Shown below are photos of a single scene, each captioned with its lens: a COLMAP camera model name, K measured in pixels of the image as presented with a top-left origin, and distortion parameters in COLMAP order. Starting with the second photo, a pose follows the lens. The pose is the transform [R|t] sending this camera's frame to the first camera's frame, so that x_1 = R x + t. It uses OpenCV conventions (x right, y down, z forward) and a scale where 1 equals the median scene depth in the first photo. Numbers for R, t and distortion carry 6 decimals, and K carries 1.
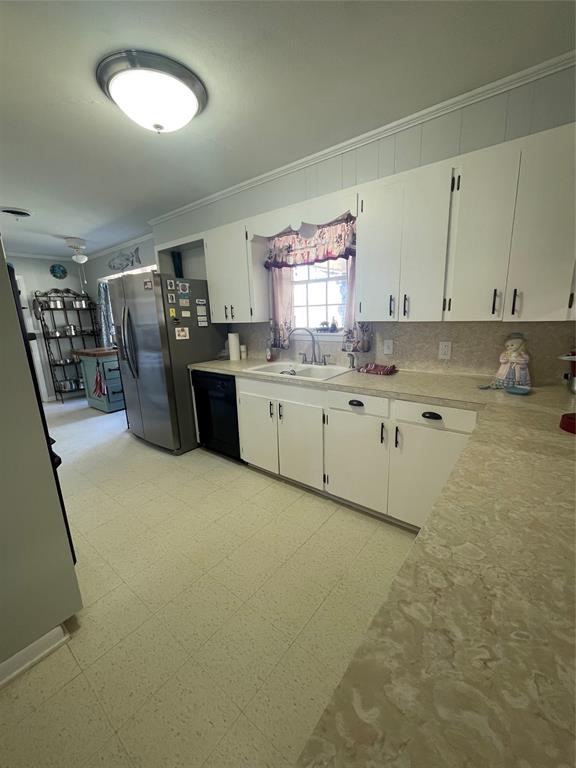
lens RADIAL K [[309.2, 0, 293.6], [0, 309.2, 386.9], [0, 0, 1]] dist [0.000905, 0.000012]
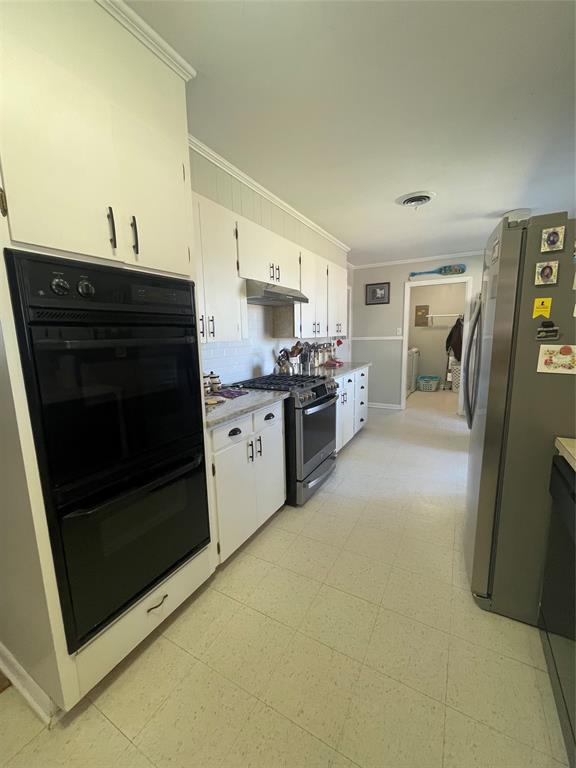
lens RADIAL K [[309.2, 0, 290.4], [0, 309.2, 382.9], [0, 0, 1]] dist [0.000905, 0.000012]
pose [[0.143494, 0.191344, -0.970977, -0.016547], [-0.204829, 0.965629, 0.160020, -0.136578], [0.968222, 0.175922, 0.177755, 0.599696]]
